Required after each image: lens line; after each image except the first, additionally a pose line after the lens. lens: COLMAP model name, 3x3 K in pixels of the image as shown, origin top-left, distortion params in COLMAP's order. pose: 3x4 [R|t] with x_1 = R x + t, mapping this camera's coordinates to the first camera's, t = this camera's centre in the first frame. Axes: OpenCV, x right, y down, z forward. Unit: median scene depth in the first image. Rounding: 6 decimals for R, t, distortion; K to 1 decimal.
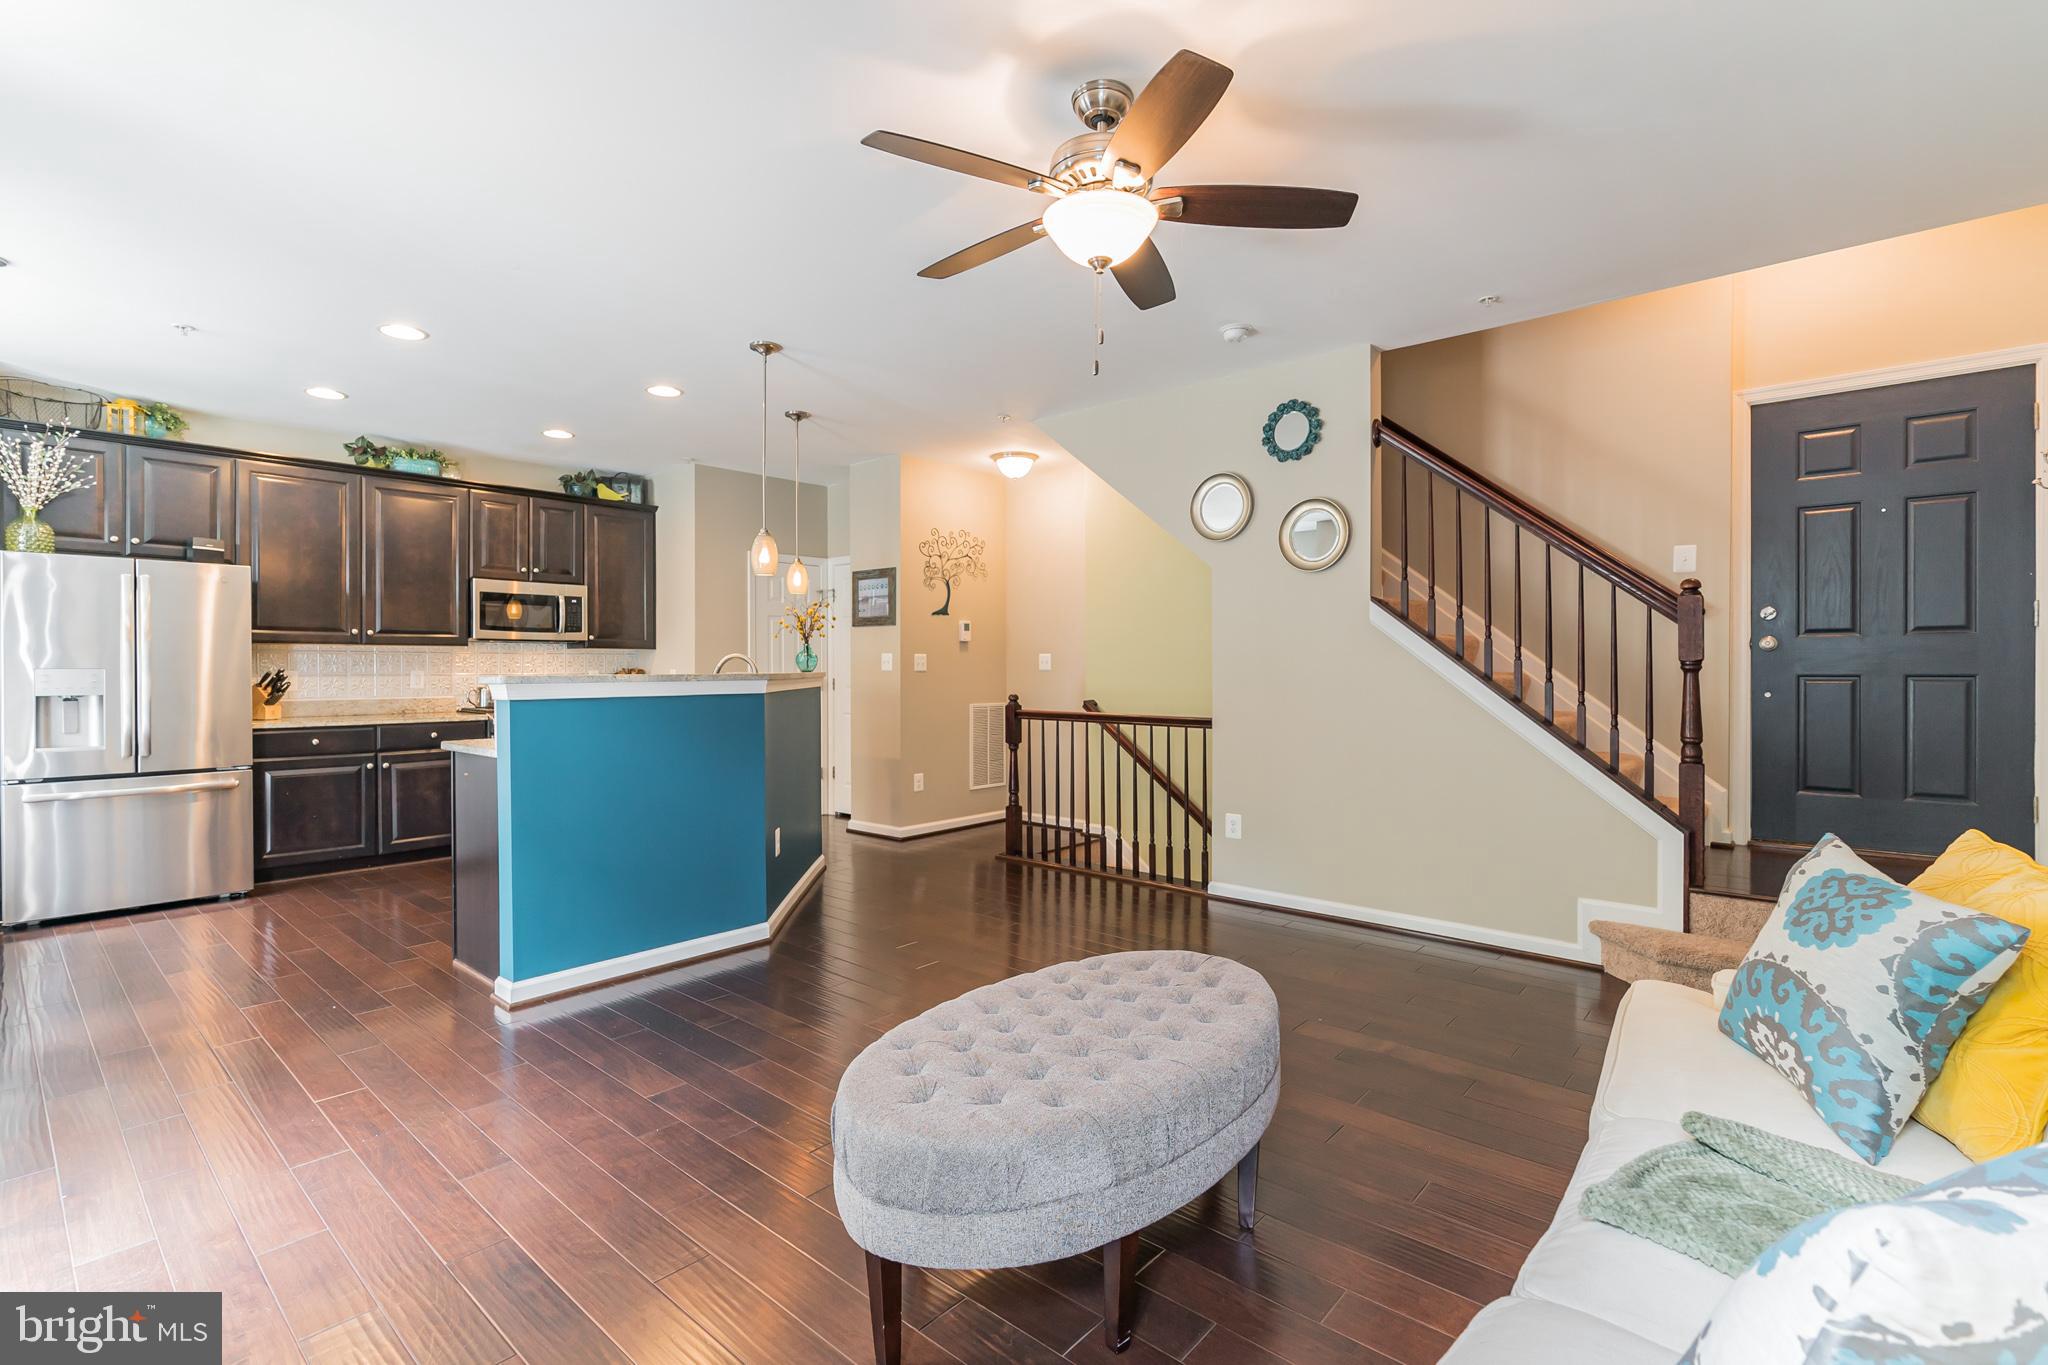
lens RADIAL K [[944.0, 0, 1023.1], [0, 944.0, 678.1], [0, 0, 1]] dist [-0.000112, 0.000967]
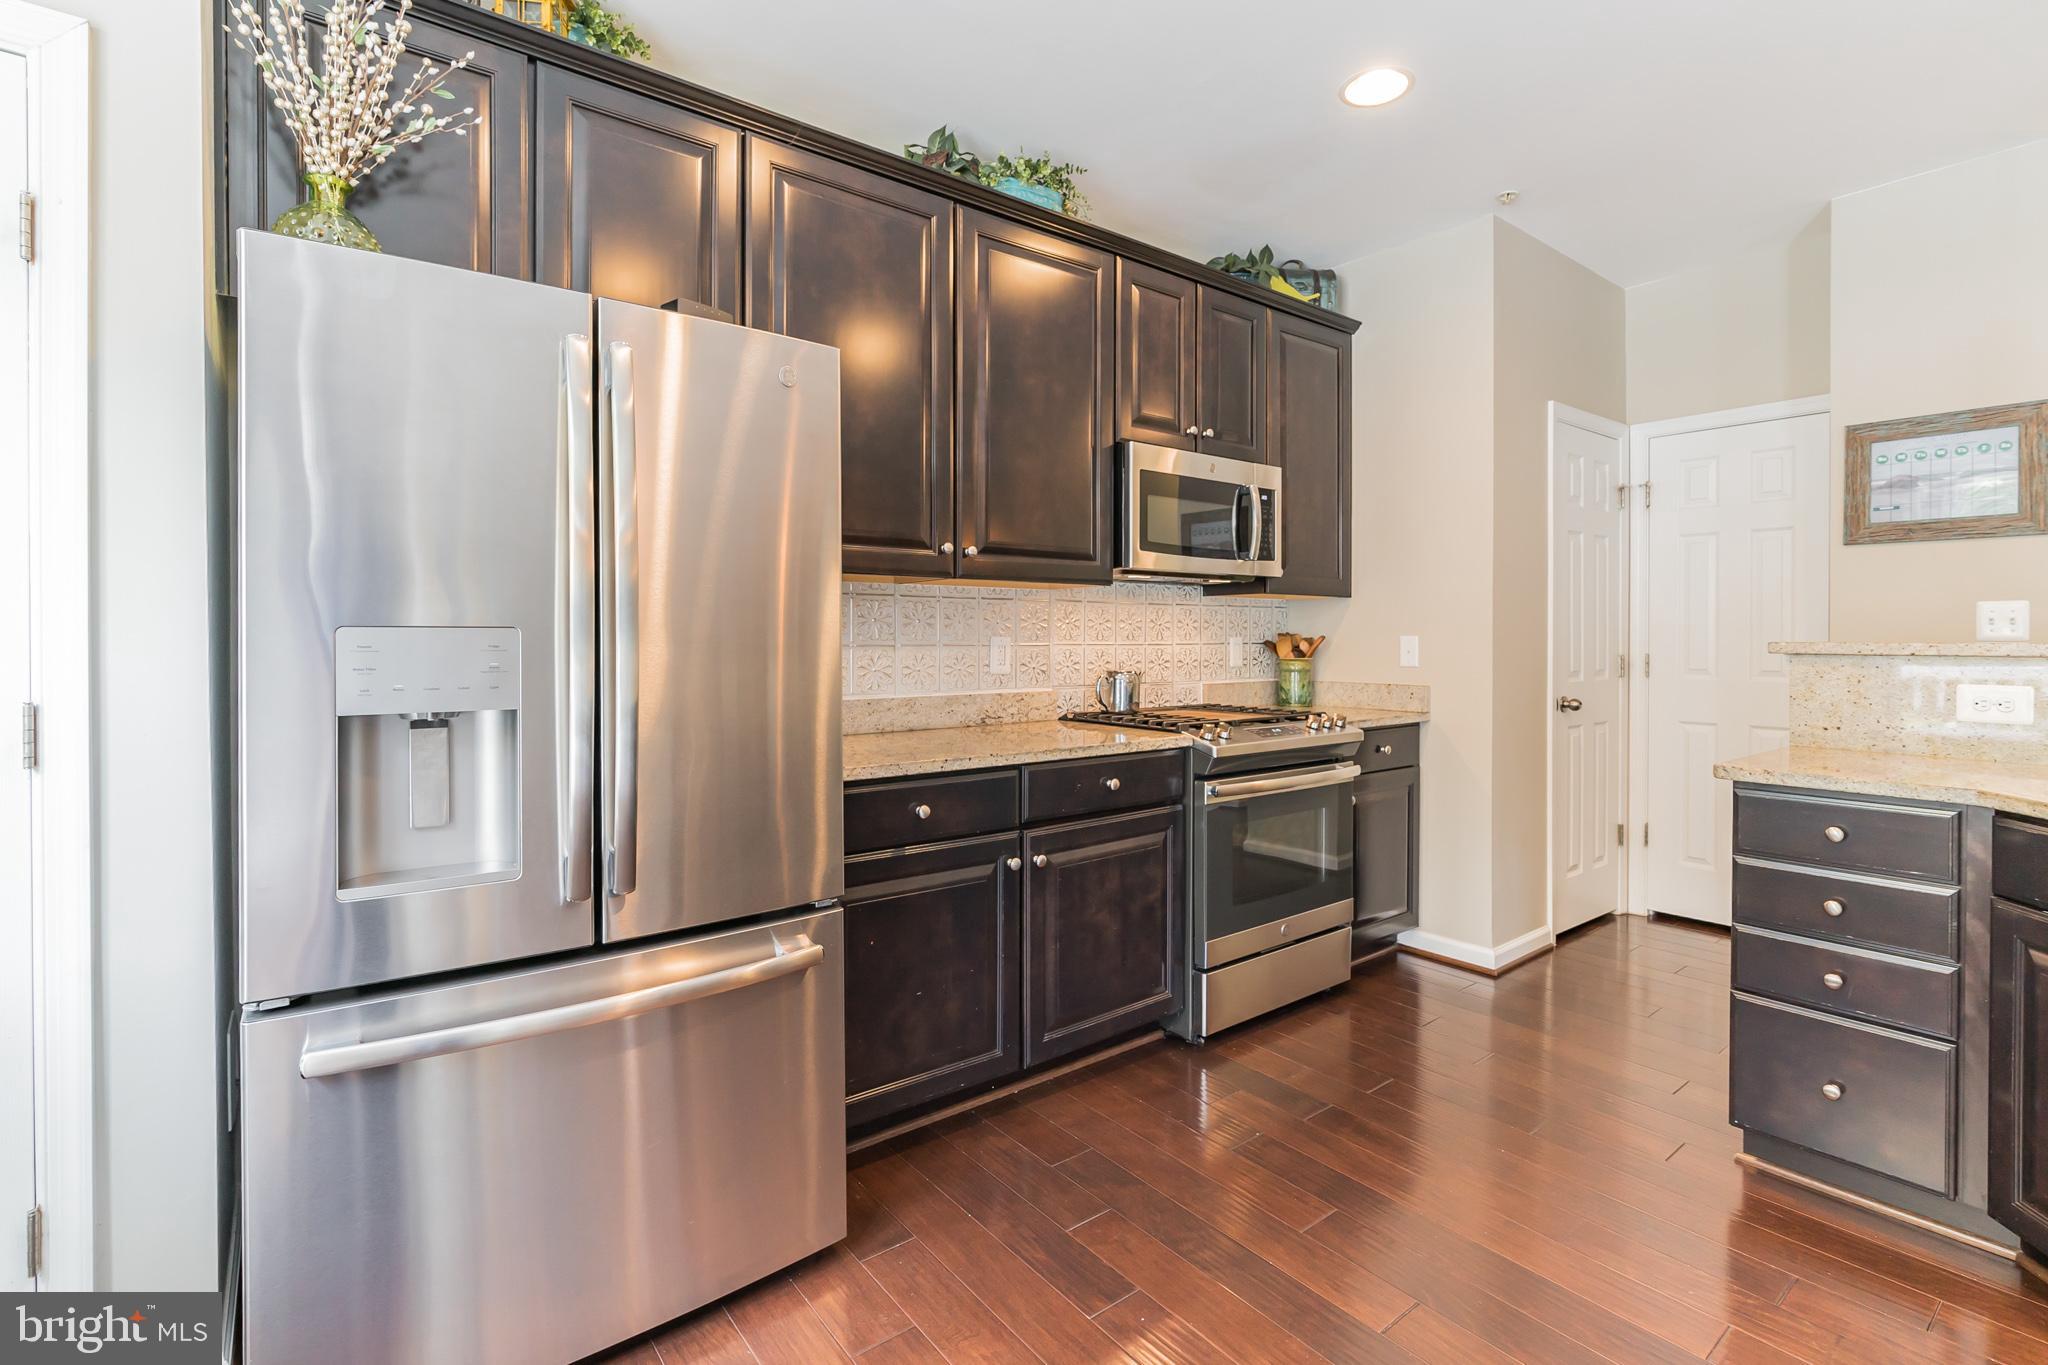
lens RADIAL K [[944.0, 0, 1025.7], [0, 944.0, 641.2], [0, 0, 1]] dist [-0.000112, 0.000967]
pose [[0.985412, 0.003724, -0.170144, -0.589531], [-0.004689, 0.999975, -0.005271, -0.003300], [0.170121, 0.005992, 0.985405, 0.561006]]
